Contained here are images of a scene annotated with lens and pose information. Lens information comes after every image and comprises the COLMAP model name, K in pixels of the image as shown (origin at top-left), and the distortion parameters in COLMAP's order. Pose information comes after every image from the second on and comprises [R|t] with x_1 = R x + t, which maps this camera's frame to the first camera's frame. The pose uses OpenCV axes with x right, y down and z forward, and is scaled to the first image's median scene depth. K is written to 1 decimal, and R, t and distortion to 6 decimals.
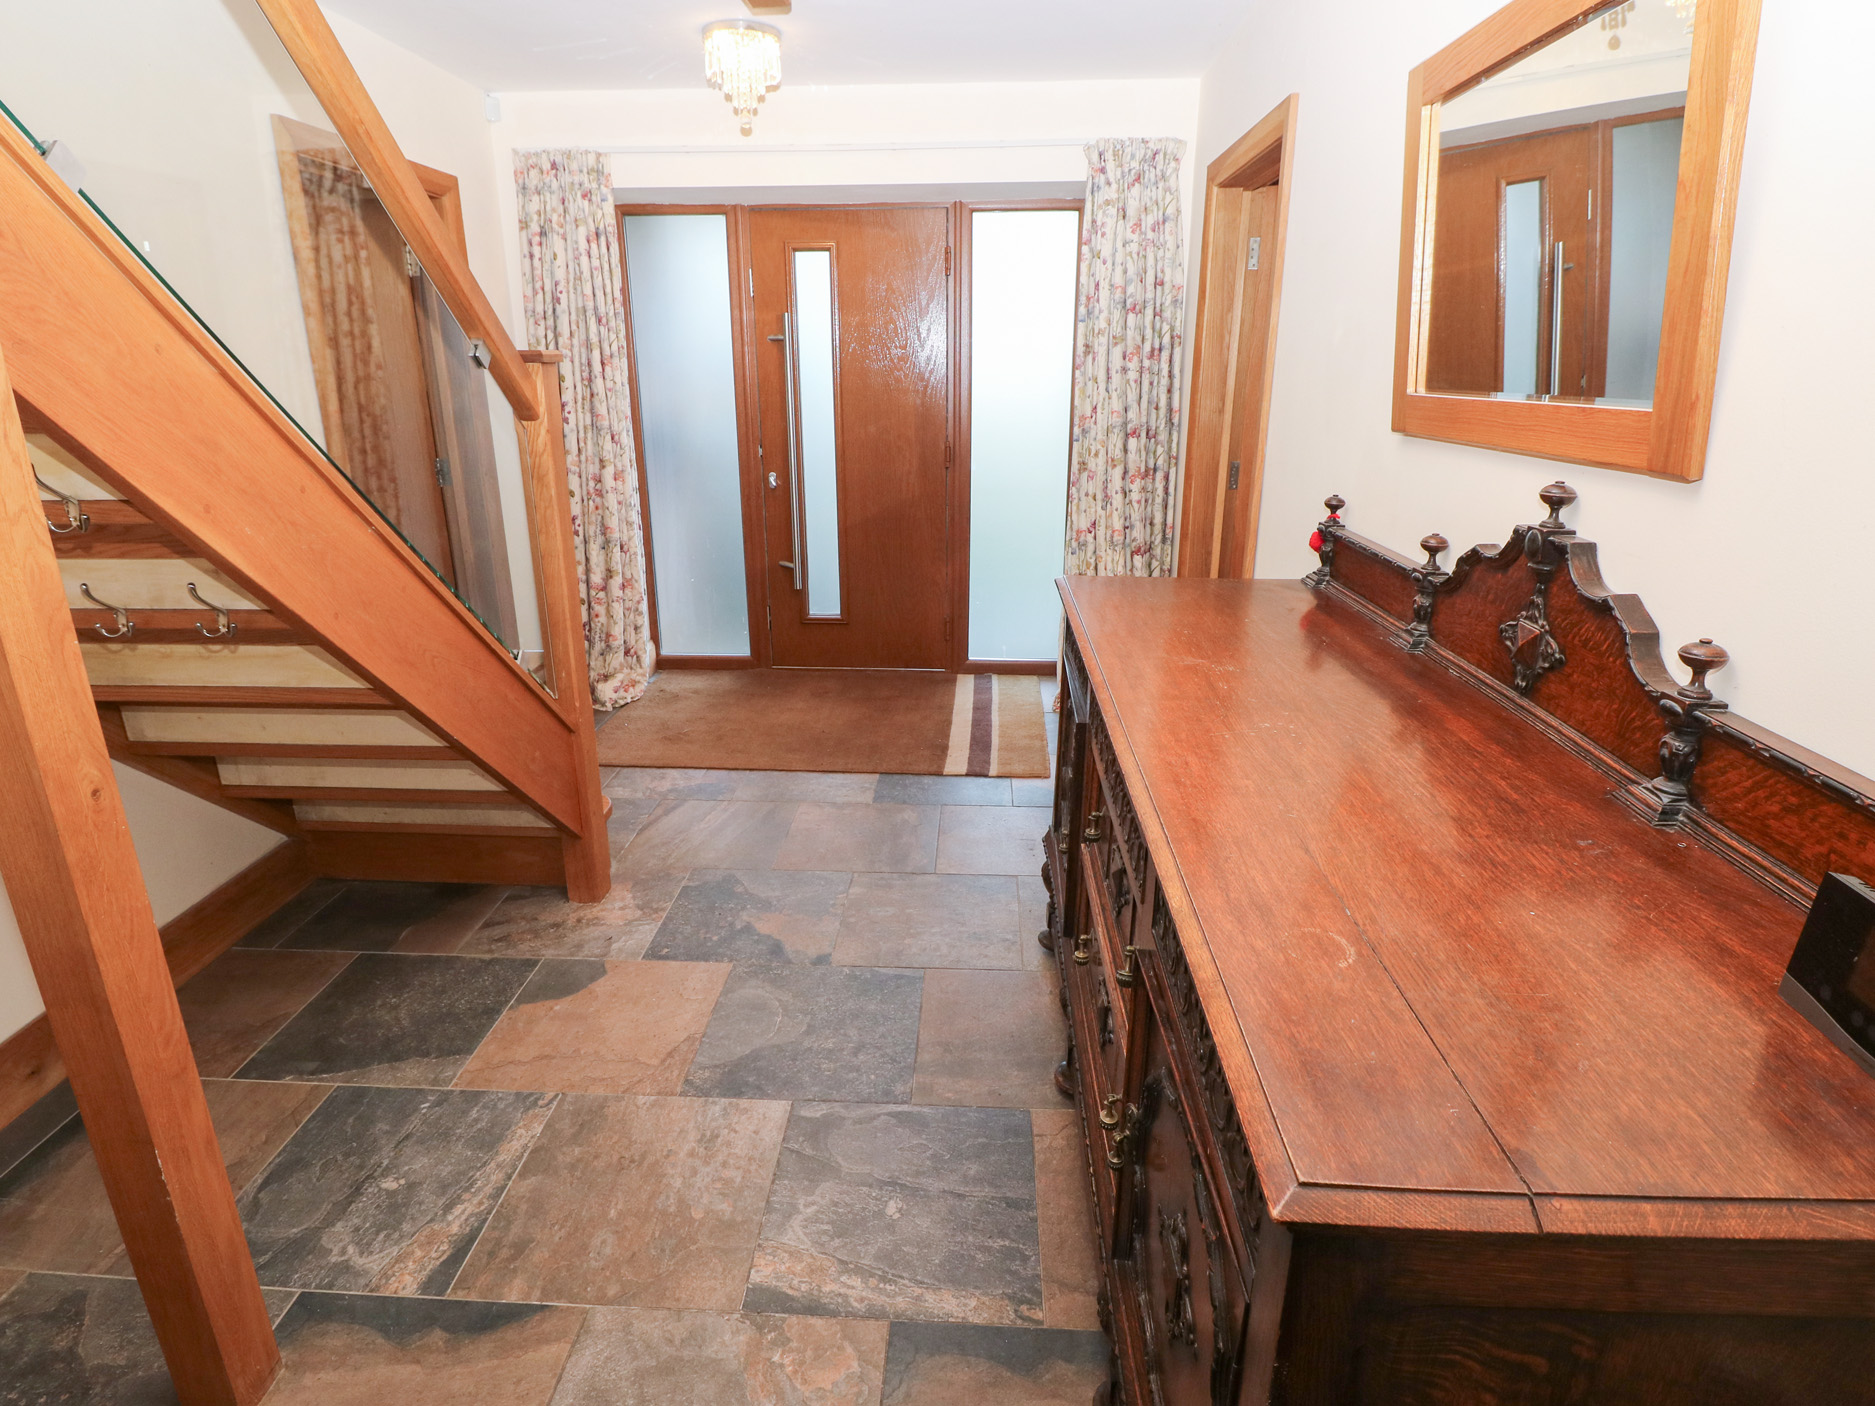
lens RADIAL K [[1045.8, 0, 932.1], [0, 1045.8, 699.0], [0, 0, 1]] dist [-0.007981, -0.005203]
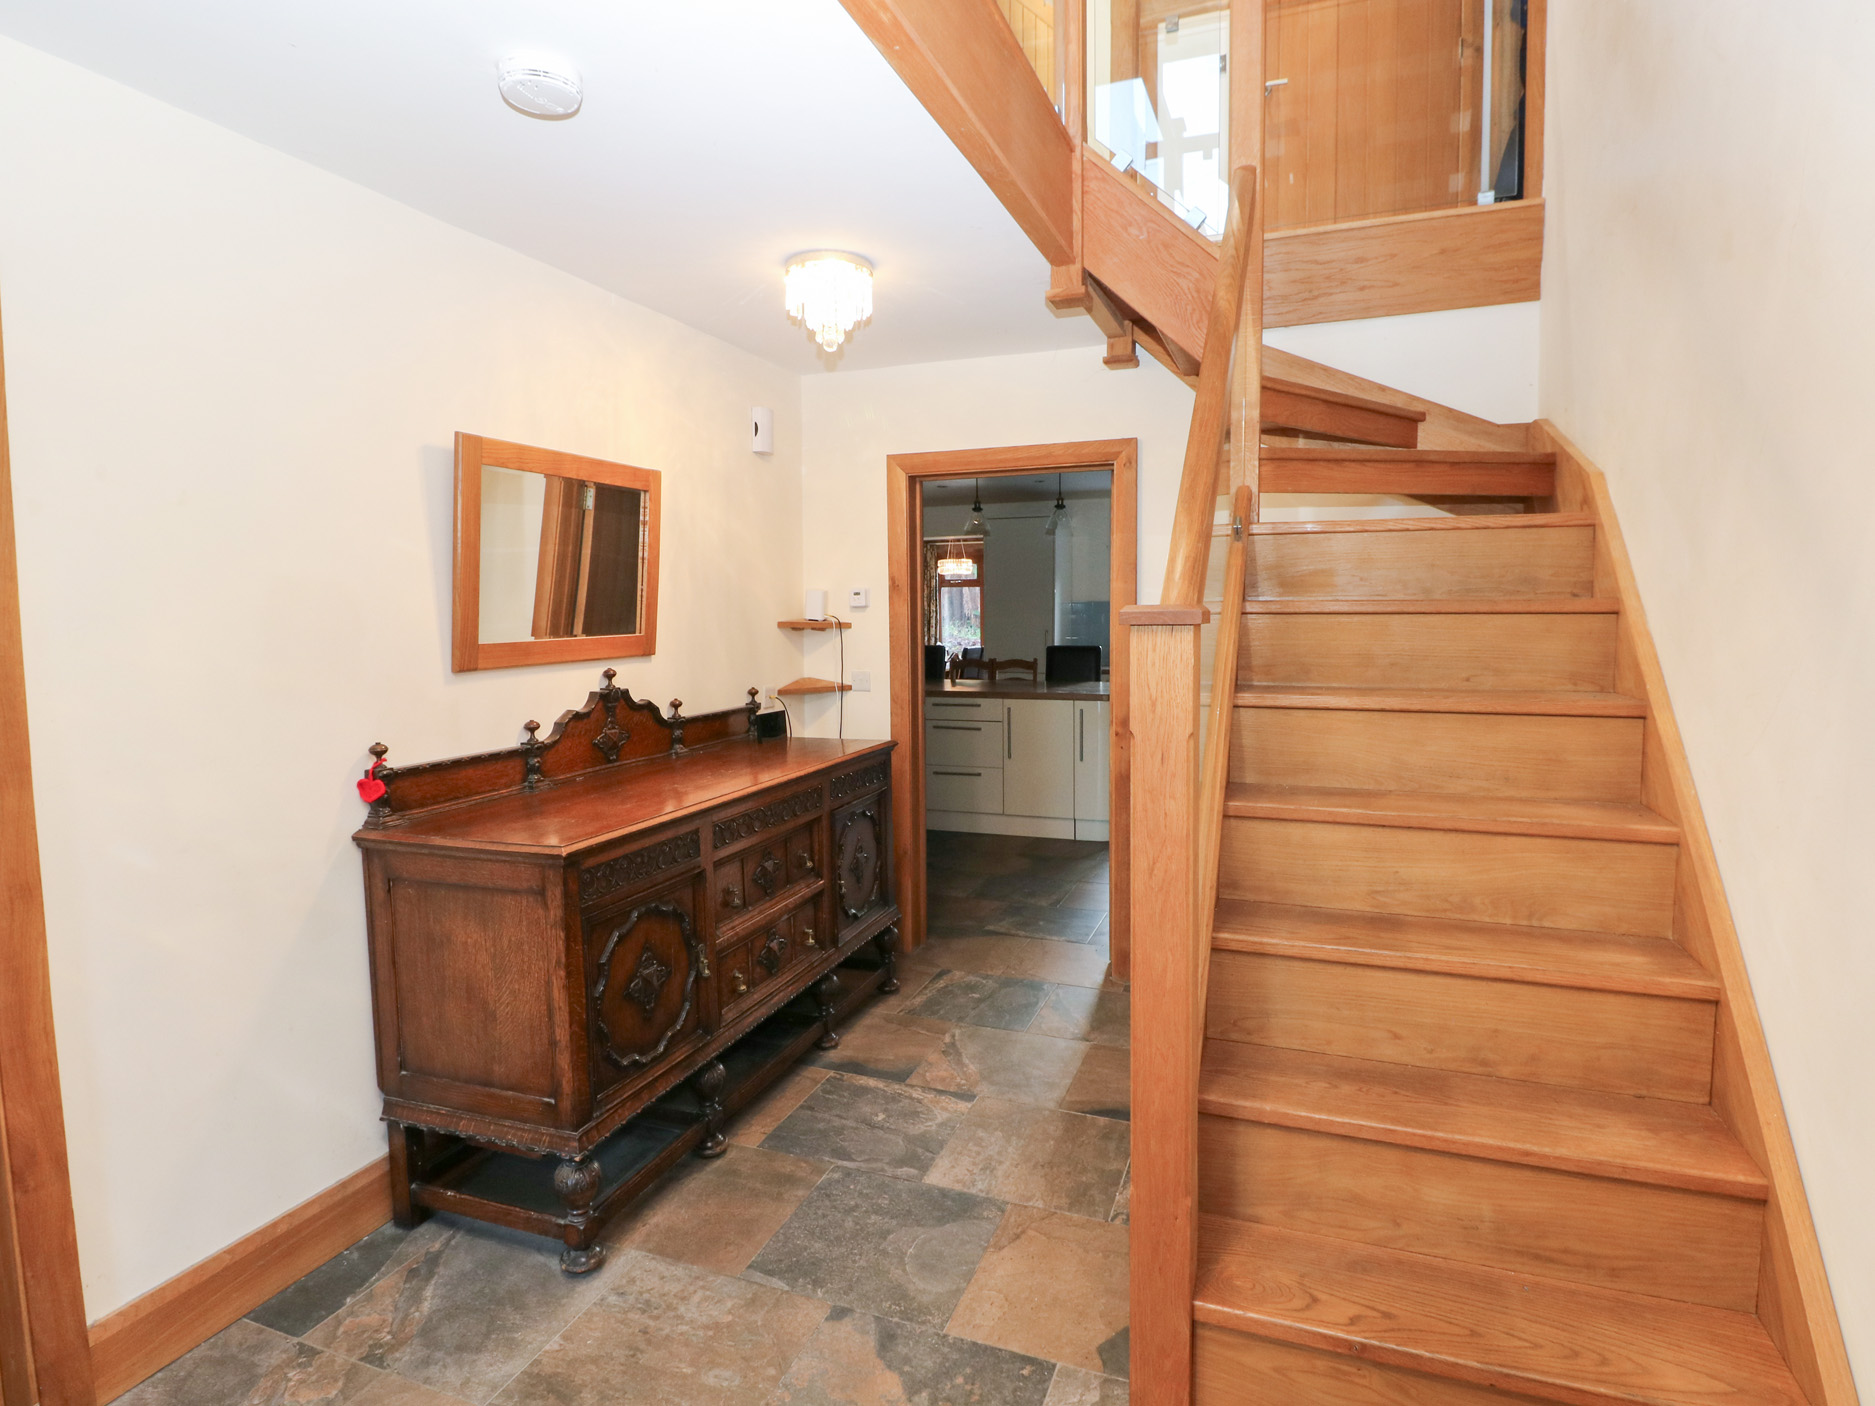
lens RADIAL K [[1045.8, 0, 936.4], [0, 1045.8, 703.7], [0, 0, 1]] dist [-0.007981, -0.005203]
pose [[-0.955805, -0.013606, 0.293685, -0.537074], [0.102917, 0.920240, 0.377580, -0.642741], [-0.275398, 0.391118, -0.878170, 1.962938]]
